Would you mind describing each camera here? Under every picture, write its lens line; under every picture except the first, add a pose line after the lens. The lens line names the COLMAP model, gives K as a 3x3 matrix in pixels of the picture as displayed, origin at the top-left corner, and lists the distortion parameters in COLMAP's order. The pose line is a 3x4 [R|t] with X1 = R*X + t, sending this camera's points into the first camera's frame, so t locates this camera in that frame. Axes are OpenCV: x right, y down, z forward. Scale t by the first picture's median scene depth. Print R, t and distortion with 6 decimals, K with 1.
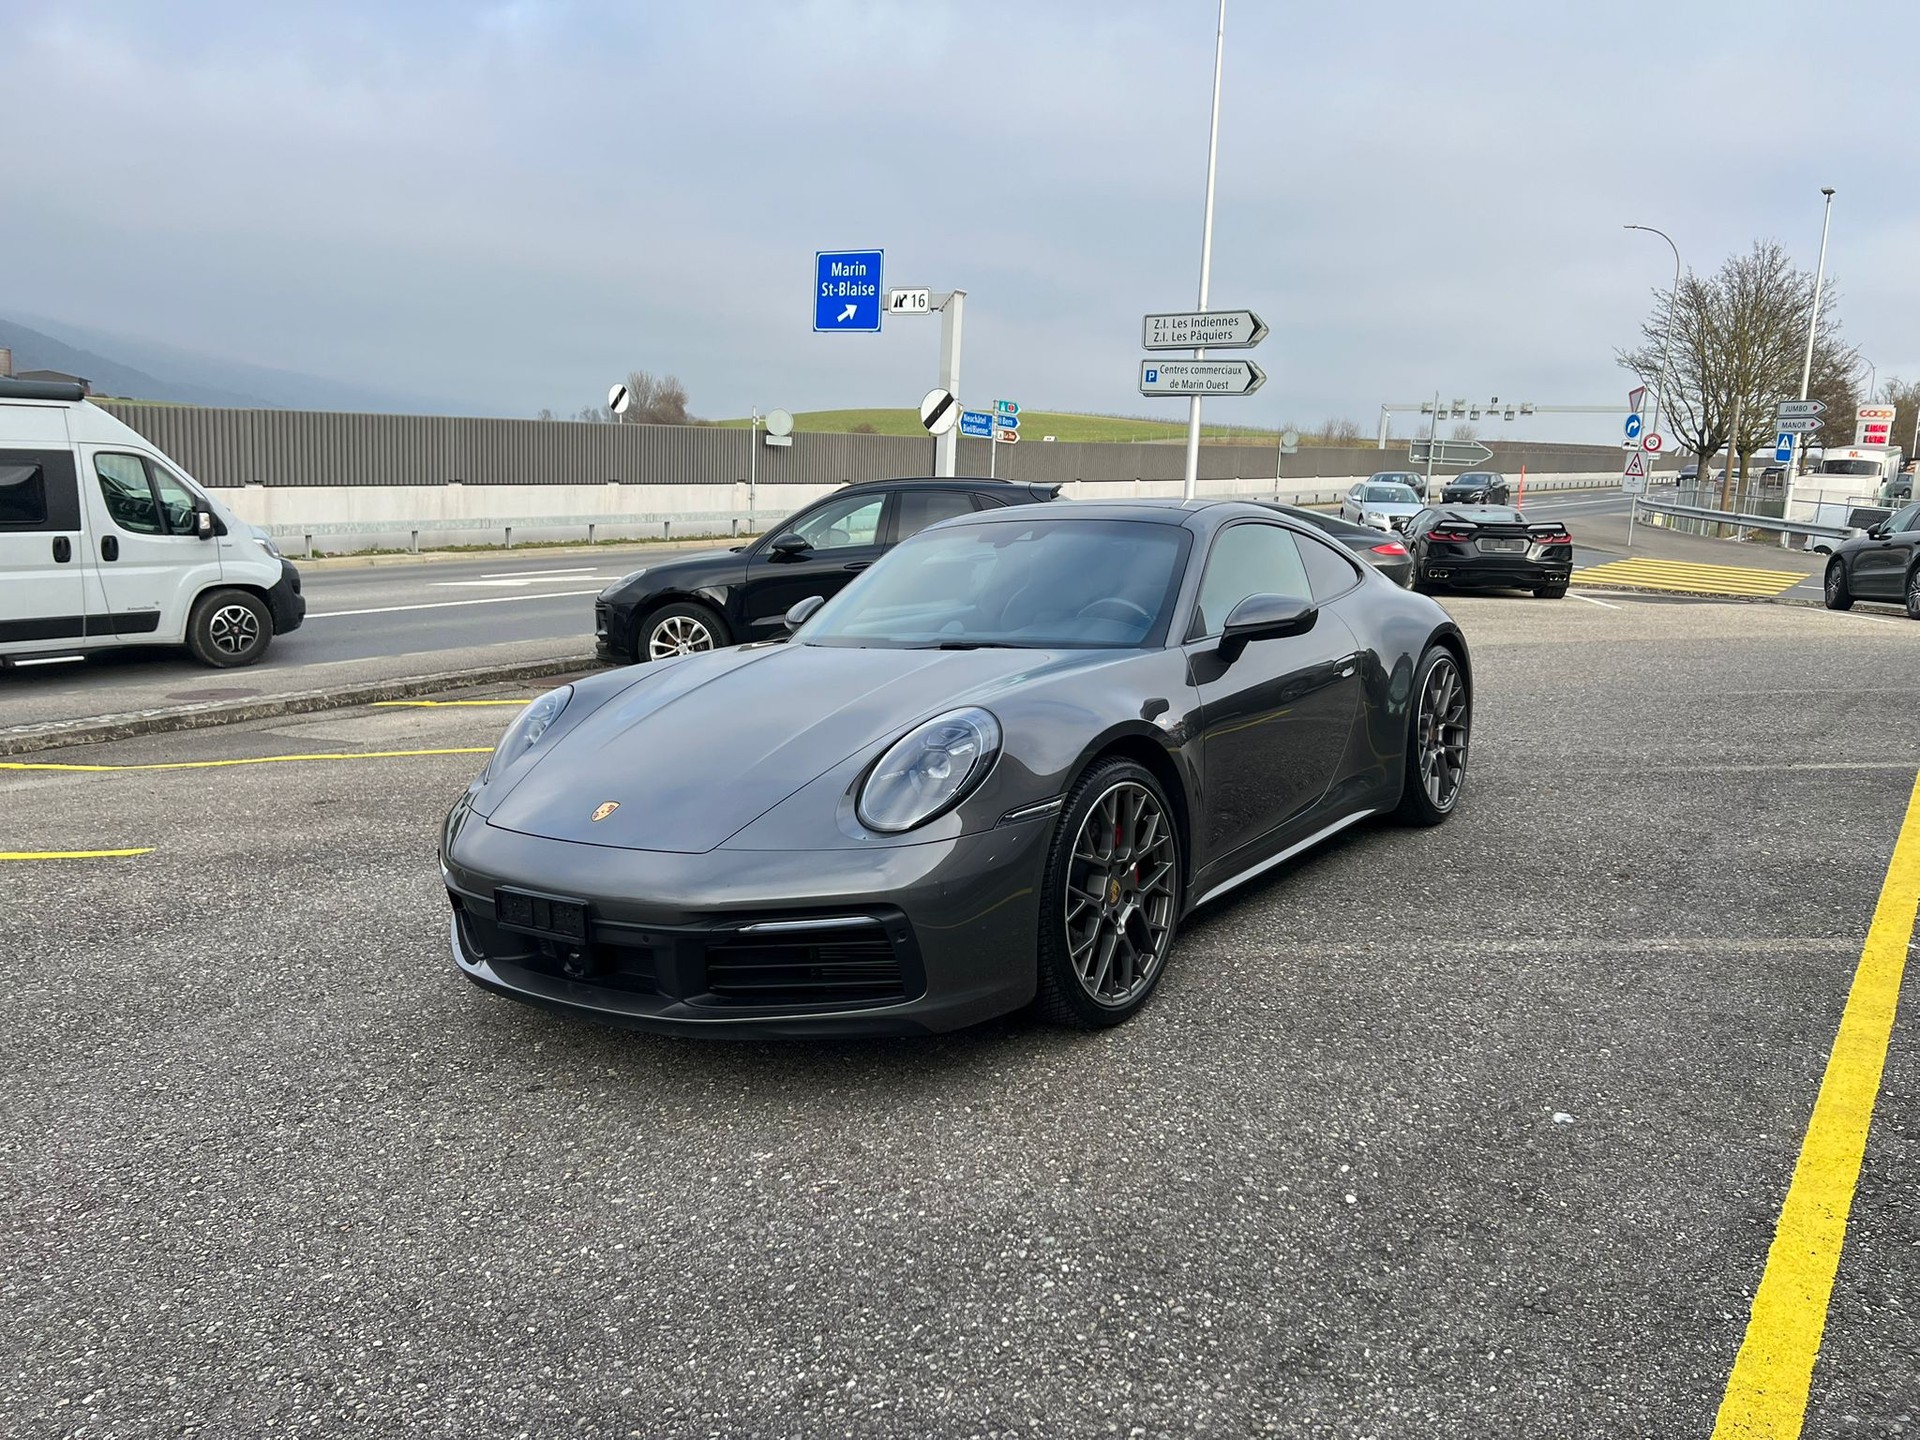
lens RADIAL K [[1437.5, 0, 973.2], [0, 1437.5, 714.8], [0, 0, 1]] dist [0.057370, -0.063420]
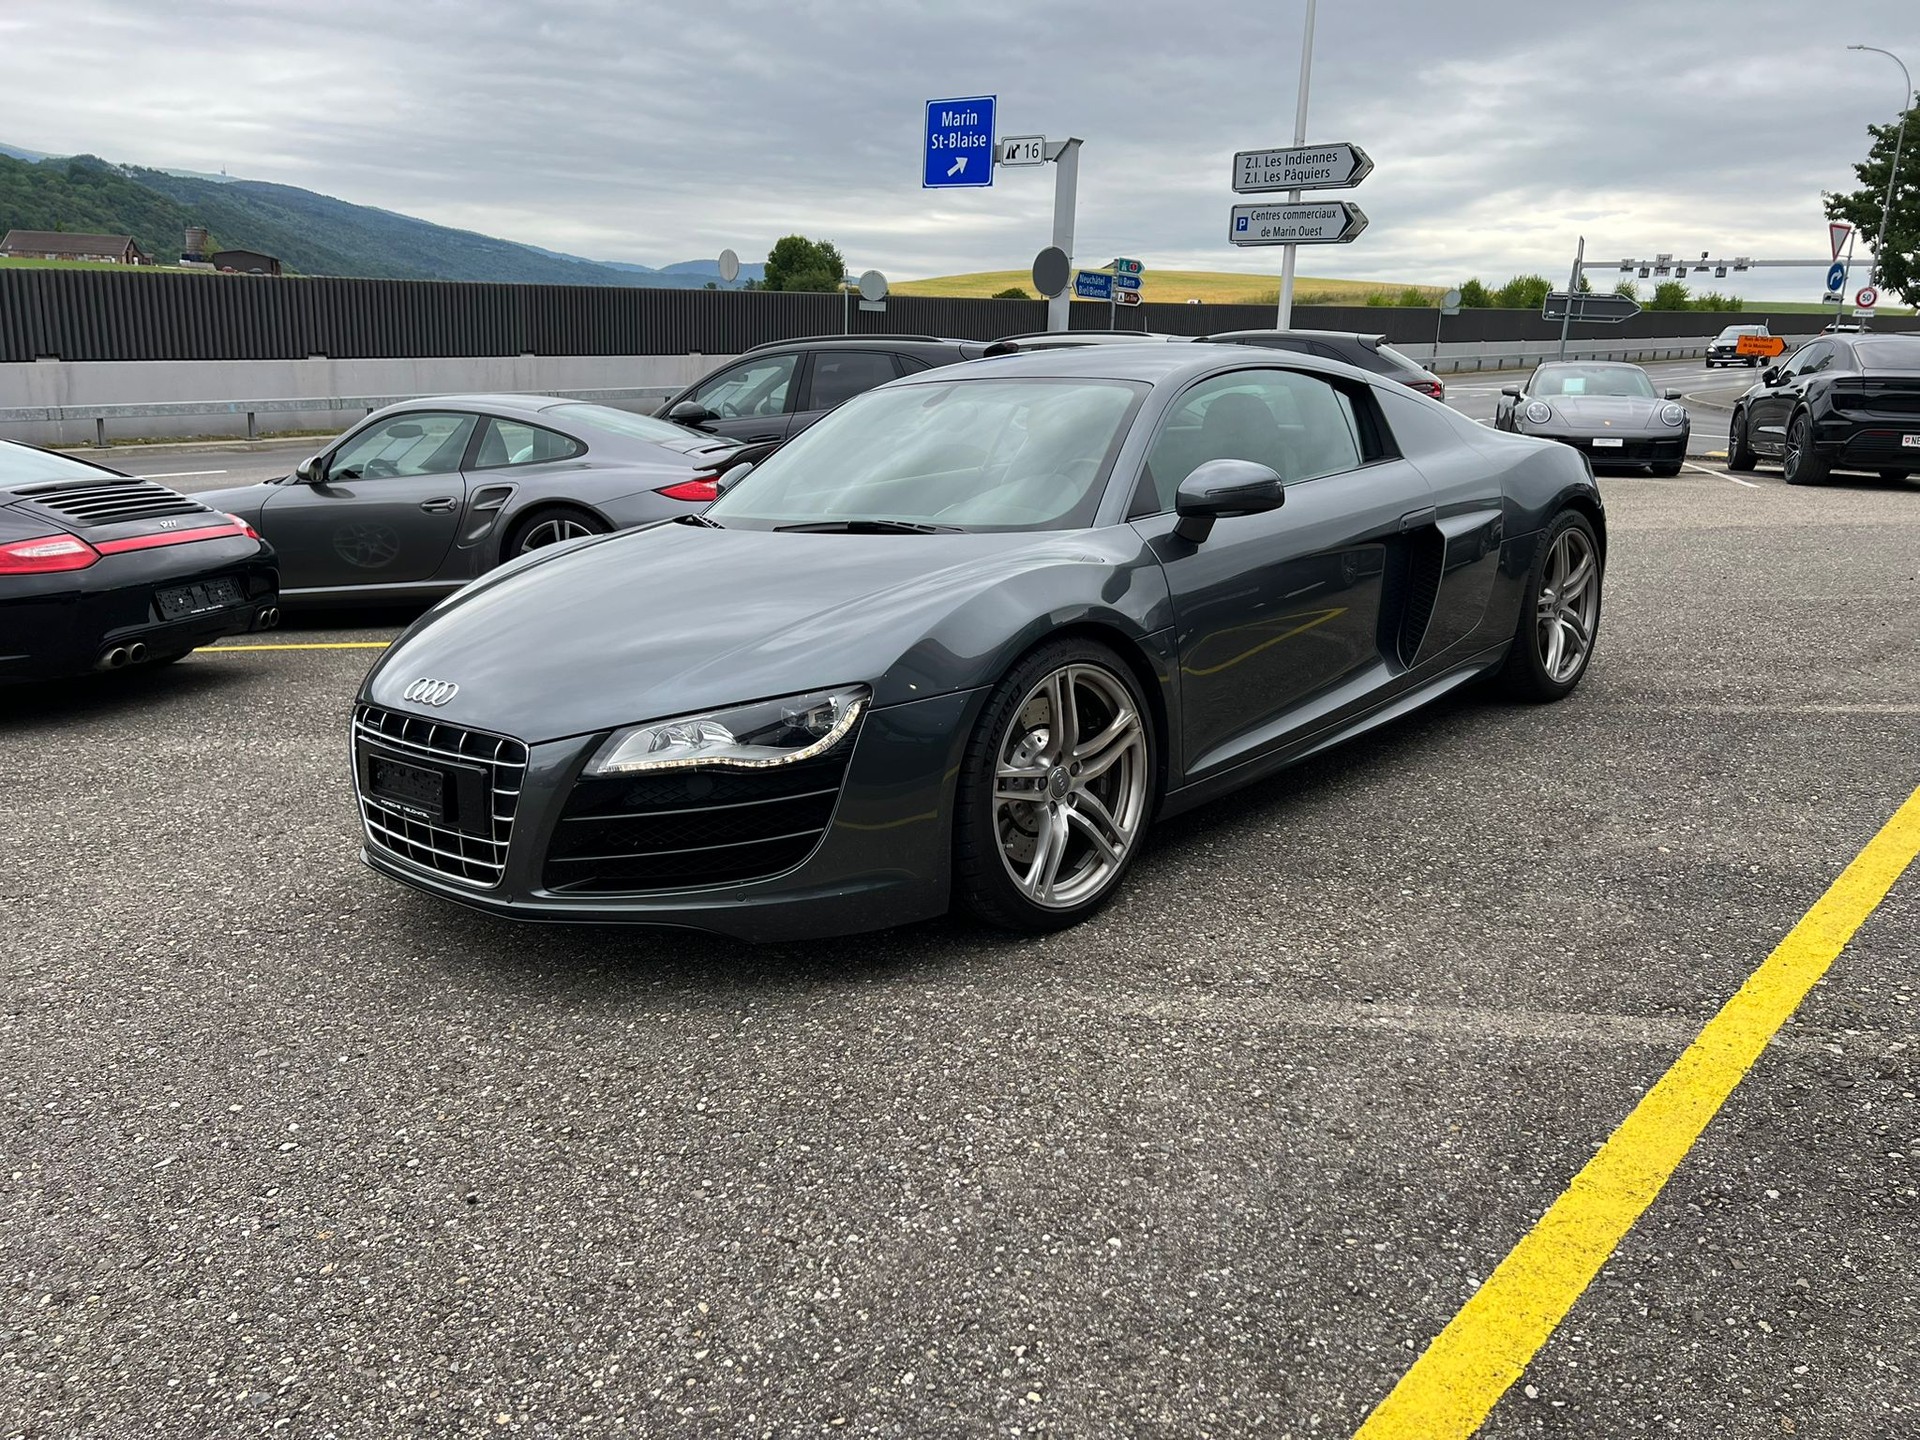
lens RADIAL K [[1439.6, 0, 958.3], [0, 1439.6, 733.5], [0, 0, 1]] dist [0.049553, -0.052525]
pose [[0.992817, 0.022623, -0.117483, 0.064514], [-0.011127, 0.995164, 0.097599, -0.005477], [0.119123, -0.095590, 0.988267, 0.061681]]
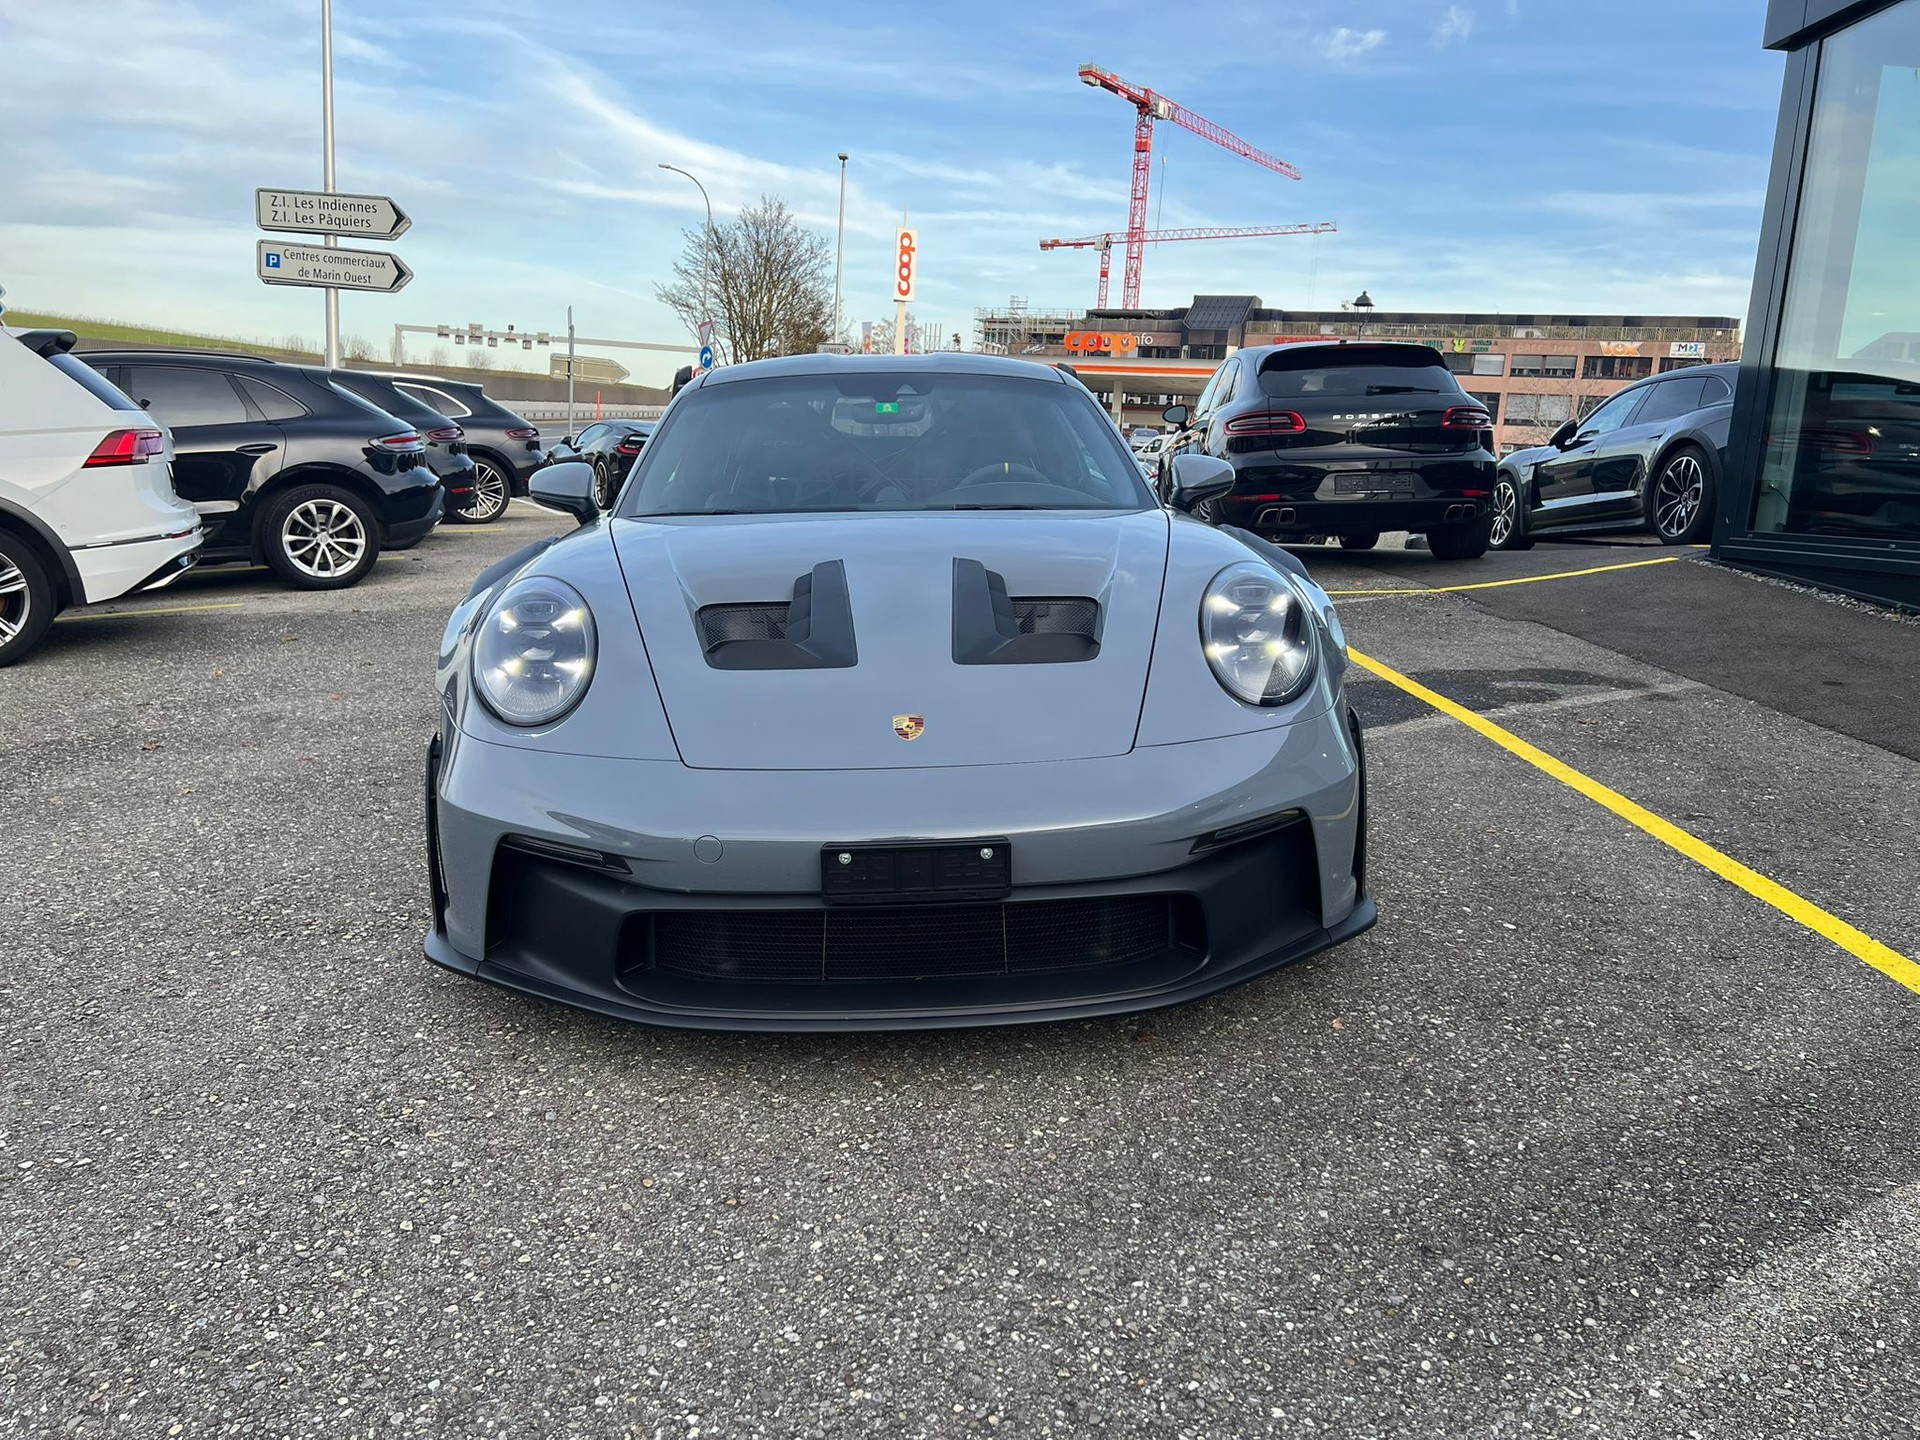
lens RADIAL K [[1449.4, 0, 969.7], [0, 1449.4, 711.1], [0, 0, 1]] dist [0.024705, -0.002165]
pose [[0.798492, -0.092635, 0.594836, -0.093443], [0.066081, 0.995606, 0.066343, 0.006018], [-0.598368, -0.013667, 0.801105, 0.037329]]
